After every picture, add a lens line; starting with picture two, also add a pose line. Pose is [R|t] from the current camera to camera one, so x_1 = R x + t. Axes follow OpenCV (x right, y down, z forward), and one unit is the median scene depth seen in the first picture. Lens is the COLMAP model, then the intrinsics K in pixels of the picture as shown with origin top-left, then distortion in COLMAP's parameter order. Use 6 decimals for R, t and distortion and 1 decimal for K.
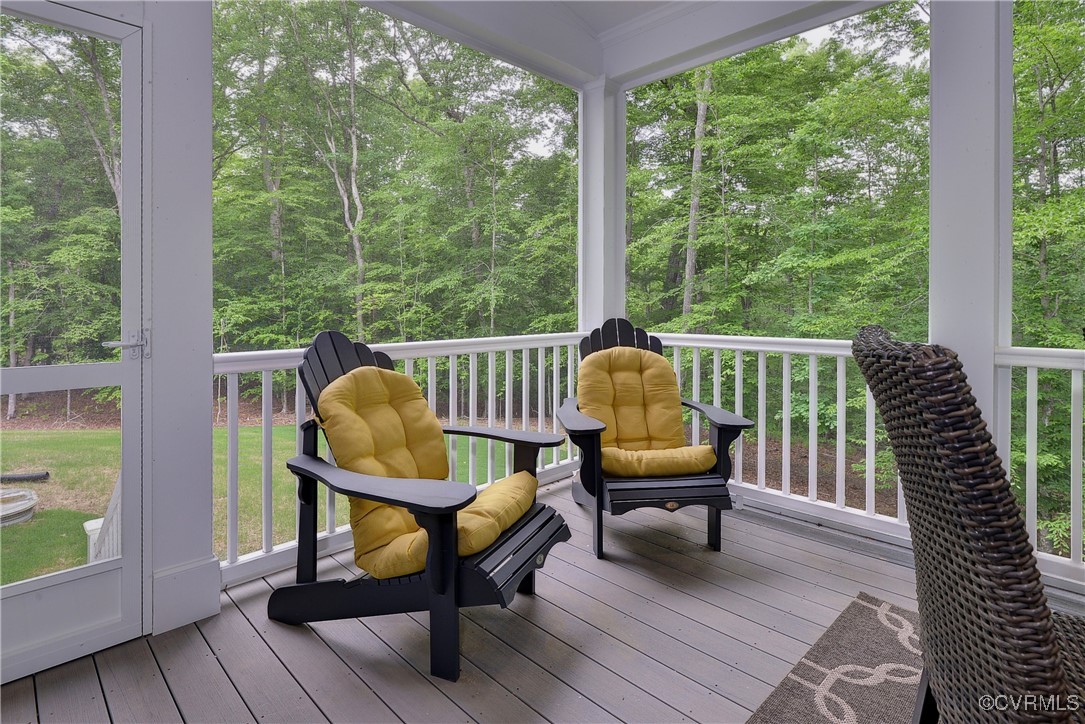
lens RADIAL K [[550.2, 0, 539.6], [0, 550.2, 309.1], [0, 0, 1]] dist [0.001916, 0.000003]
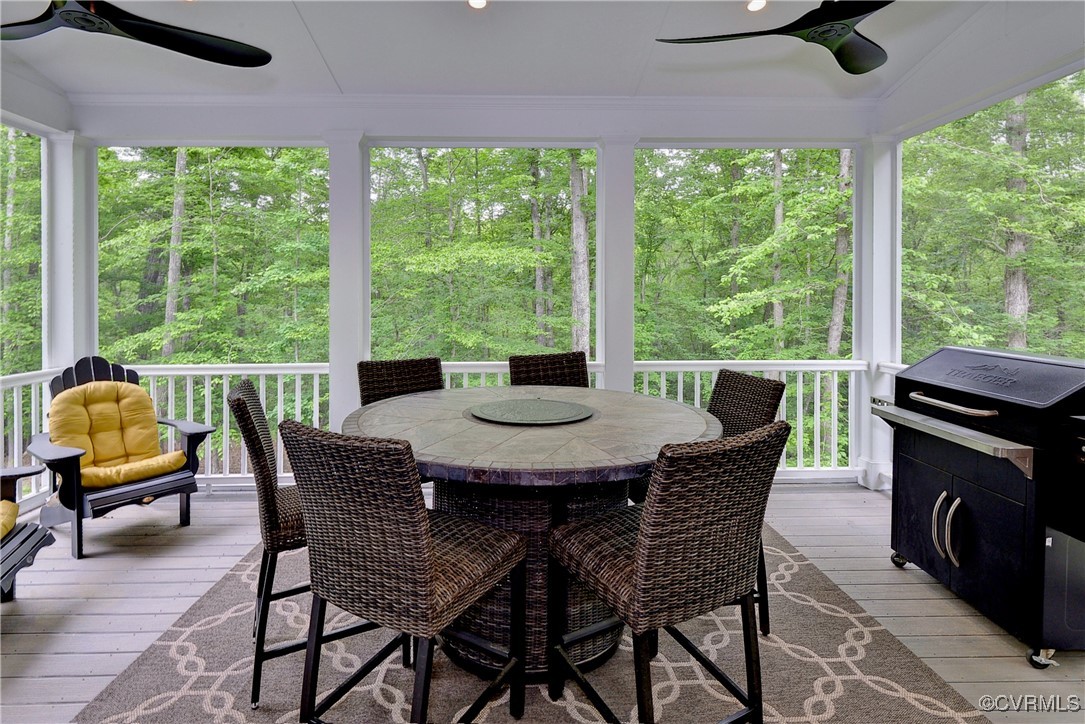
lens RADIAL K [[550.2, 0, 525.0], [0, 550.2, 310.3], [0, 0, 1]] dist [0.001916, 0.000003]
pose [[0.674081, -0.009541, 0.738596, -0.105189], [0.005781, 0.999954, 0.007641, -0.091439], [-0.738635, -0.000881, 0.674105, -0.478850]]
